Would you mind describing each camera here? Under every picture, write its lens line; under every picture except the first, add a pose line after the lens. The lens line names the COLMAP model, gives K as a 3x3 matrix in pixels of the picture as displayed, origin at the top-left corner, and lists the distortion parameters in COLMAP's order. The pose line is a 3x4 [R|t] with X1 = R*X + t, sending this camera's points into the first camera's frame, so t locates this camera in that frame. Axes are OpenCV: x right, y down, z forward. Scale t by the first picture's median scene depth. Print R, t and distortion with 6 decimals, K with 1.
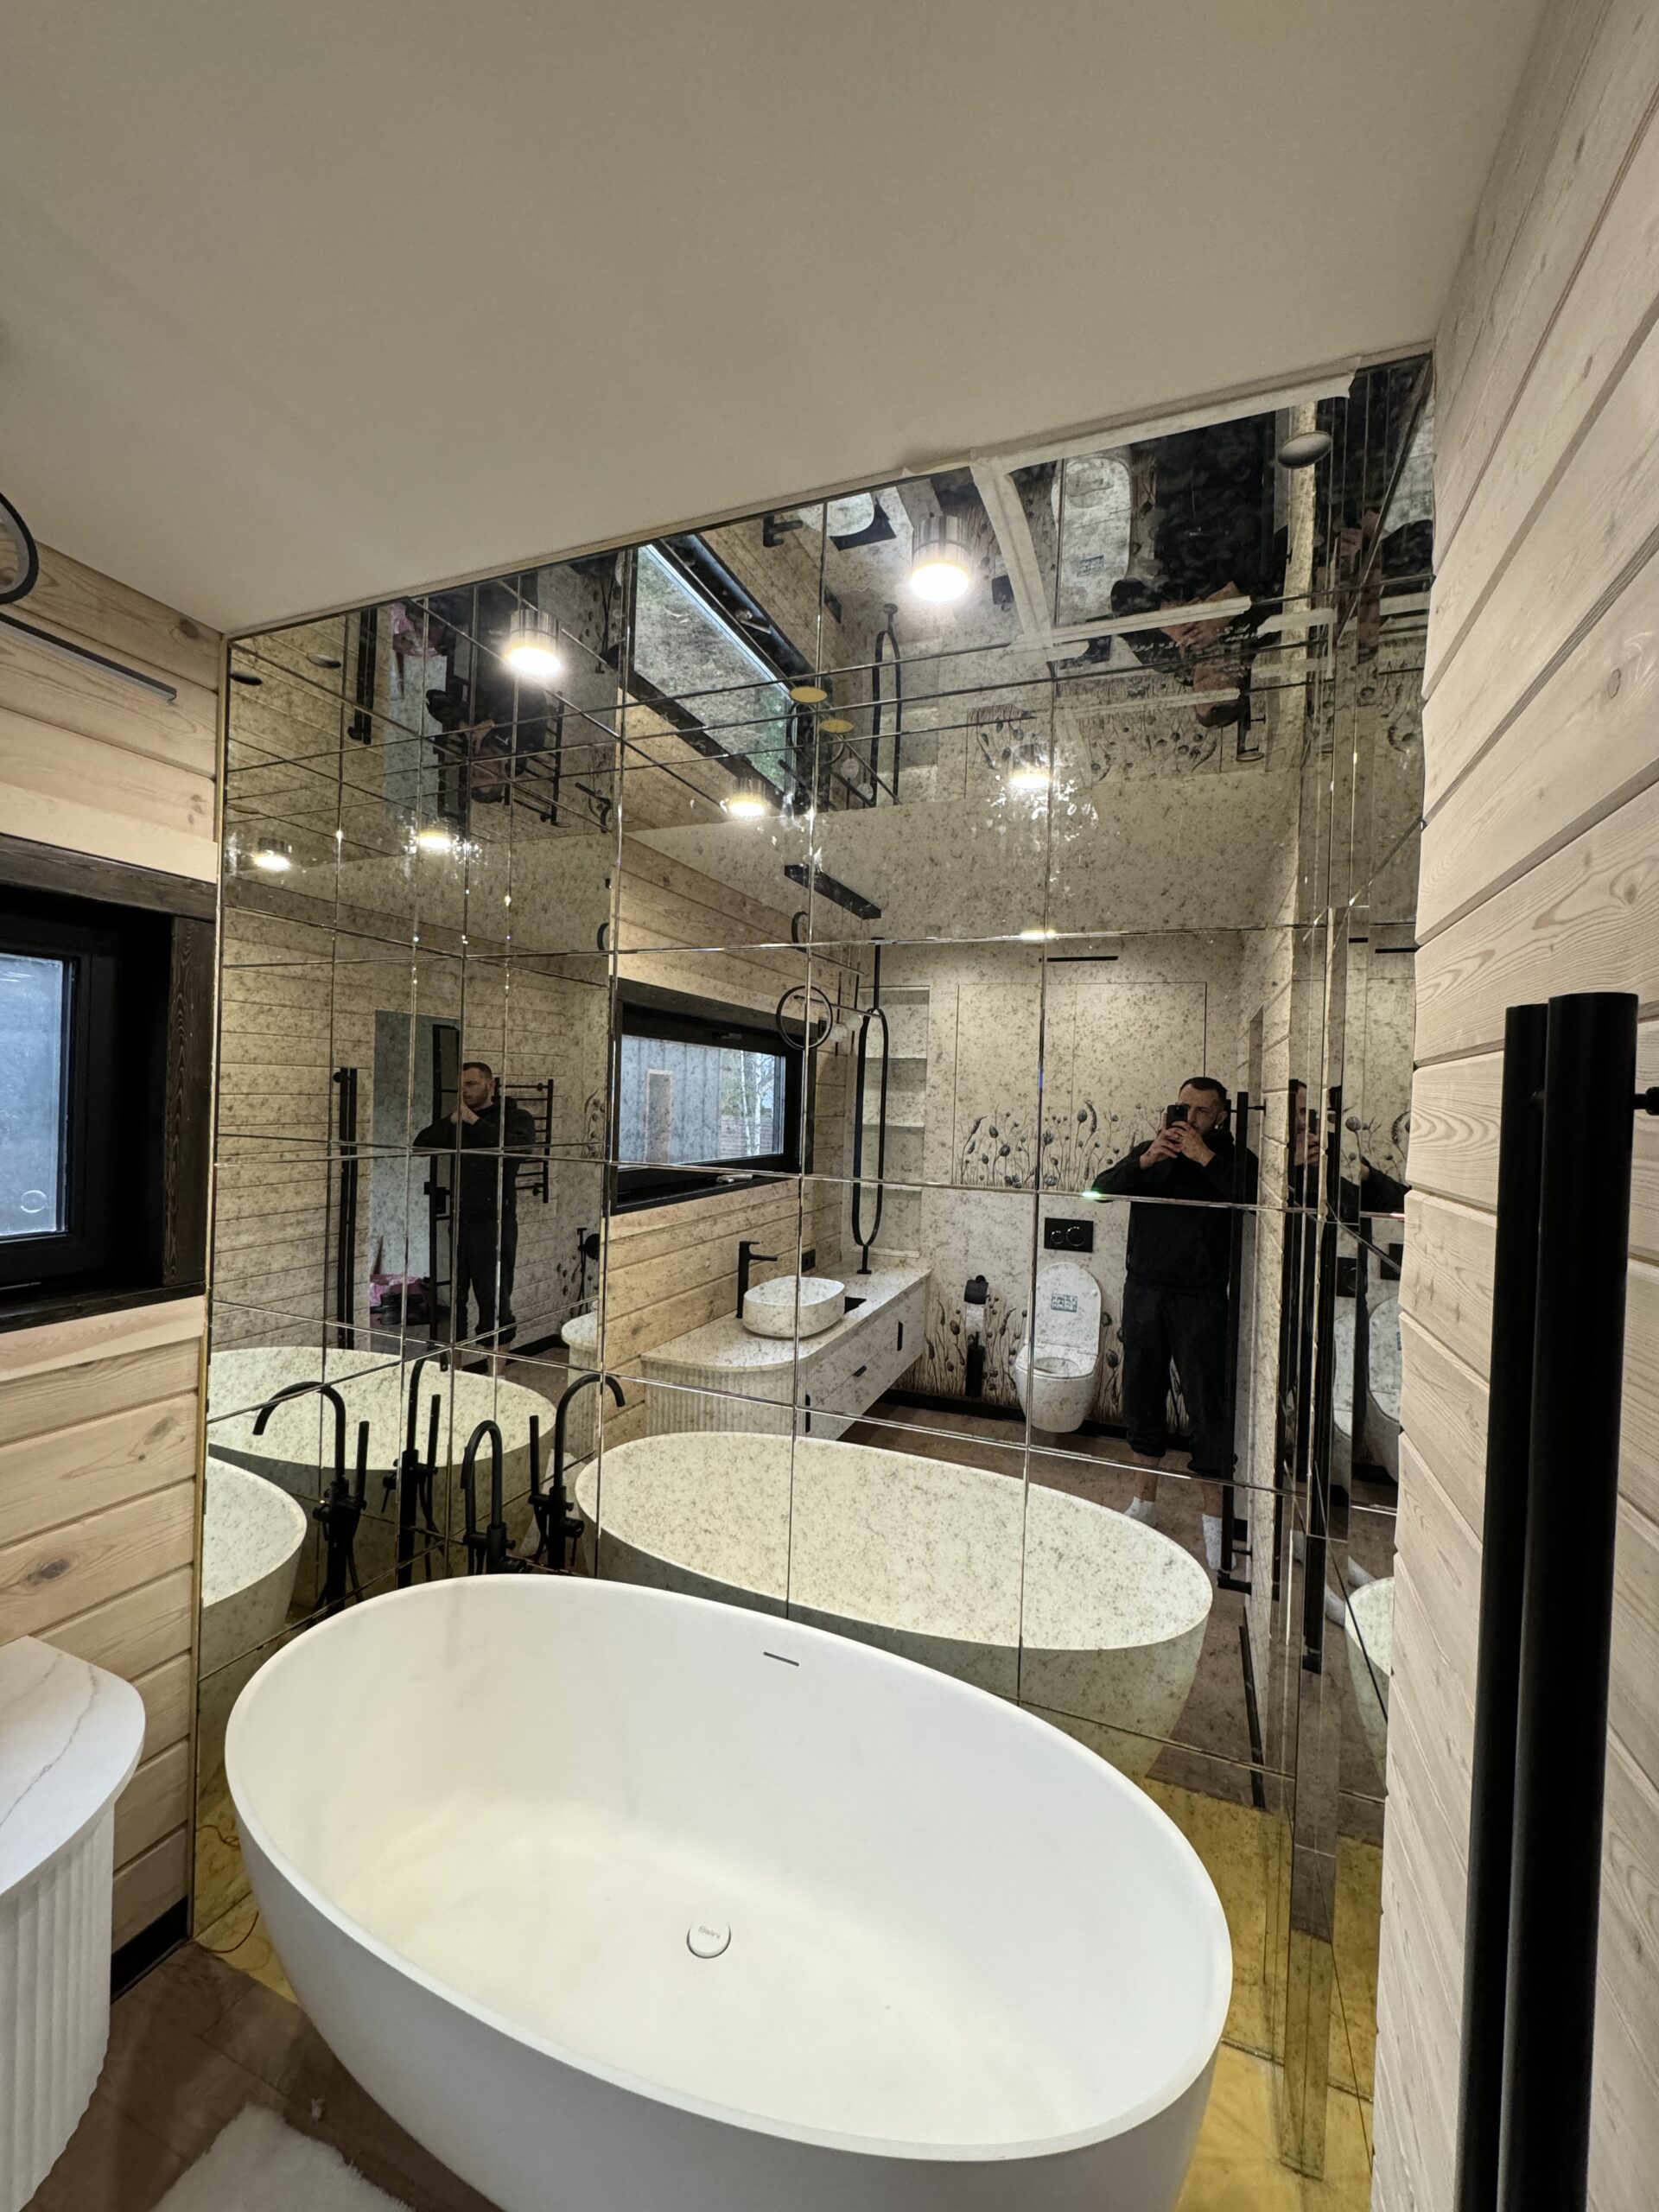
lens RADIAL K [[875.9, 0, 827.2], [0, 875.9, 1104.7], [0, 0, 1]] dist [-0.011462, 0.003320]
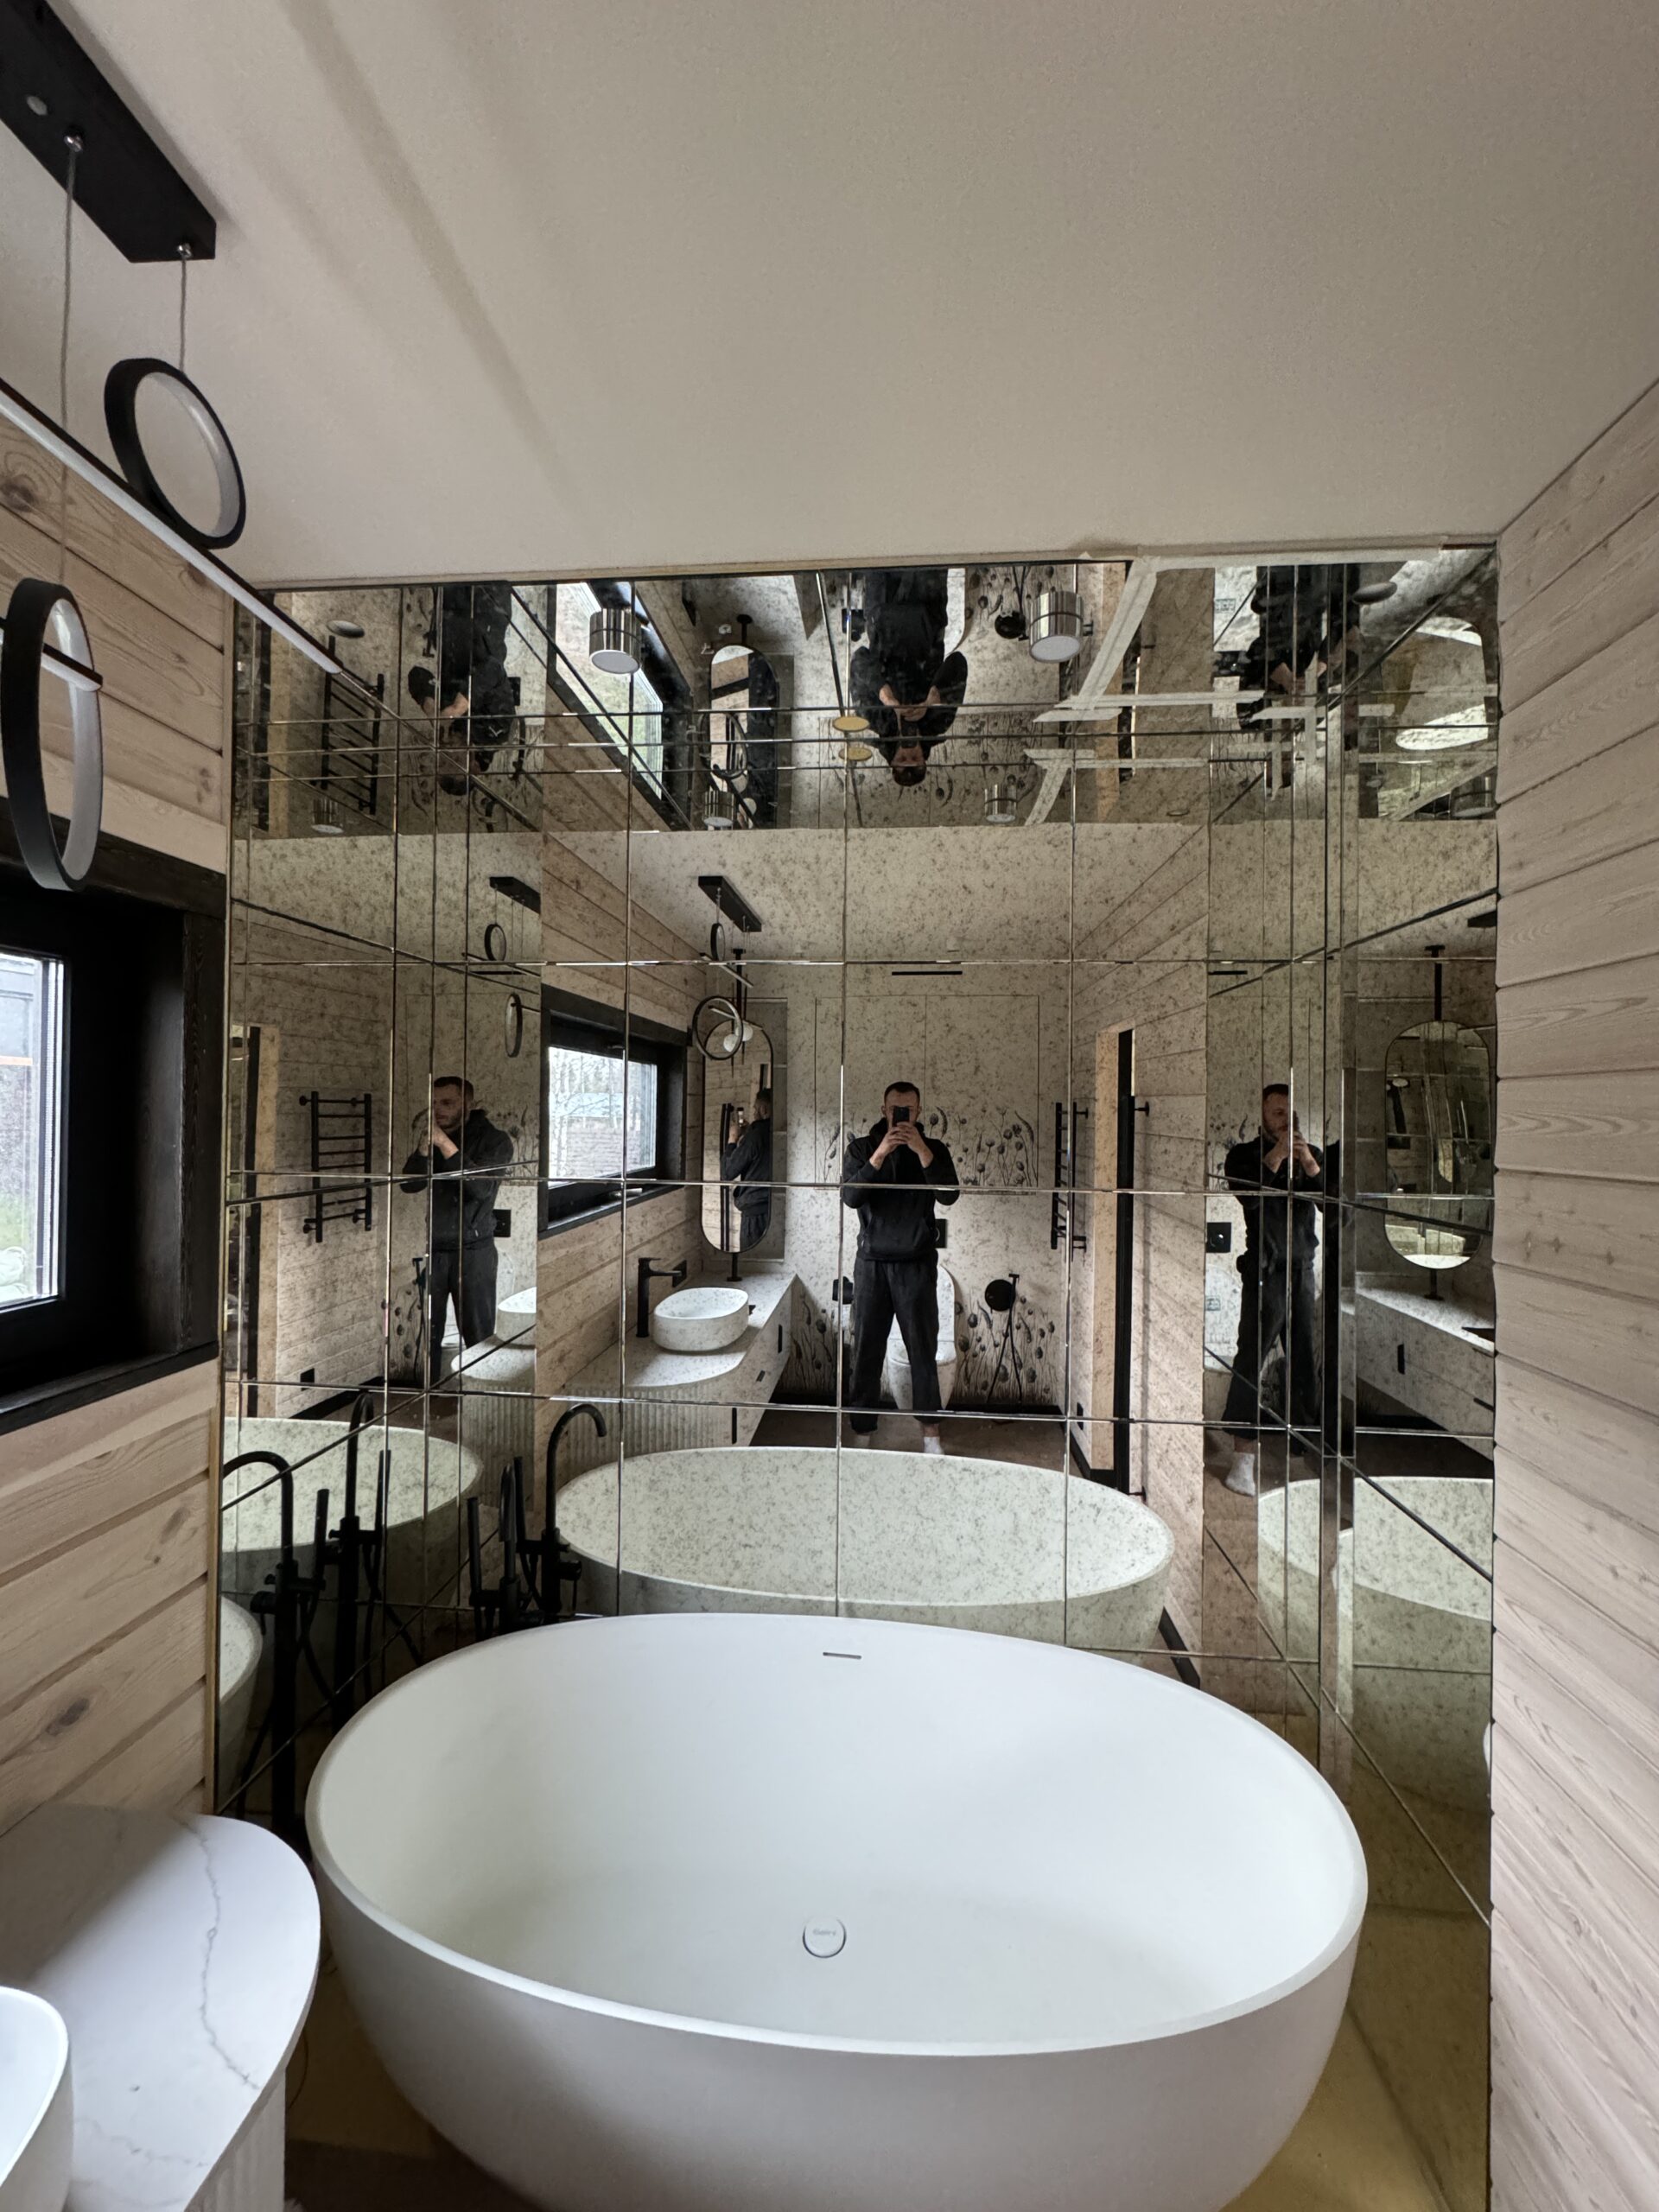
lens RADIAL K [[875.9, 0, 823.8], [0, 875.9, 1104.6], [0, 0, 1]] dist [-0.011462, 0.003320]
pose [[0.957191, -0.020208, 0.288752, -0.359608], [0.022108, 0.999750, -0.003319, -0.011597], [-0.288613, 0.009561, 0.957398, 0.014704]]
